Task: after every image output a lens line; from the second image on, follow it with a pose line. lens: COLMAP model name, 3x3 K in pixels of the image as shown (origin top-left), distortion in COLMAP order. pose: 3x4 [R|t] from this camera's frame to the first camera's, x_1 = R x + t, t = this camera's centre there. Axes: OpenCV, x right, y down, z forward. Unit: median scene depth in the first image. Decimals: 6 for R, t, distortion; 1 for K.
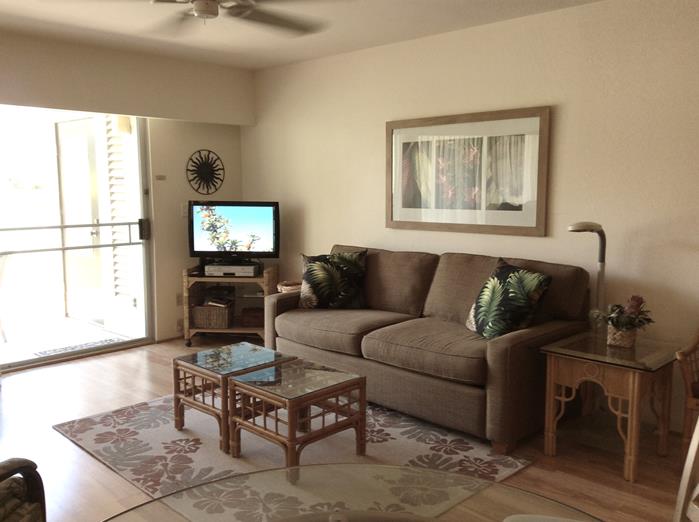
lens RADIAL K [[642.4, 0, 349.6], [0, 642.4, 257.4], [0, 0, 1]] dist [0.008214, 0.000000]
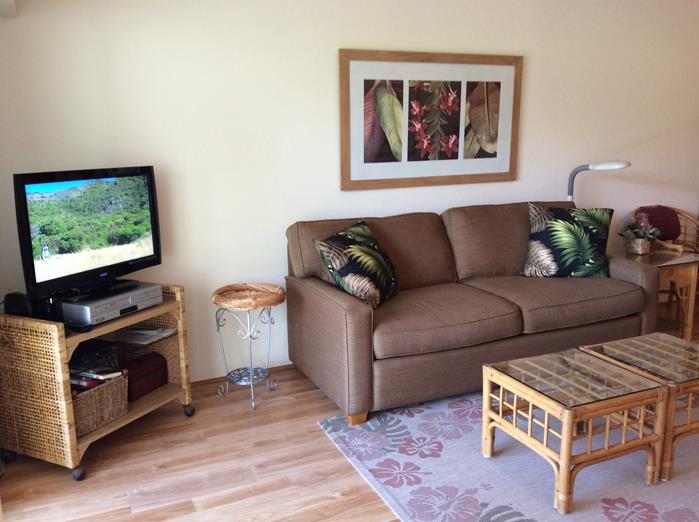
lens RADIAL K [[642.4, 0, 352.1], [0, 642.4, 264.6], [0, 0, 1]] dist [0.008214, 0.000000]
pose [[0.353825, -0.192597, 0.915267, -0.752179], [0.118401, 0.979920, 0.160431, -0.092012], [-0.927787, 0.051604, 0.369524, 0.798903]]
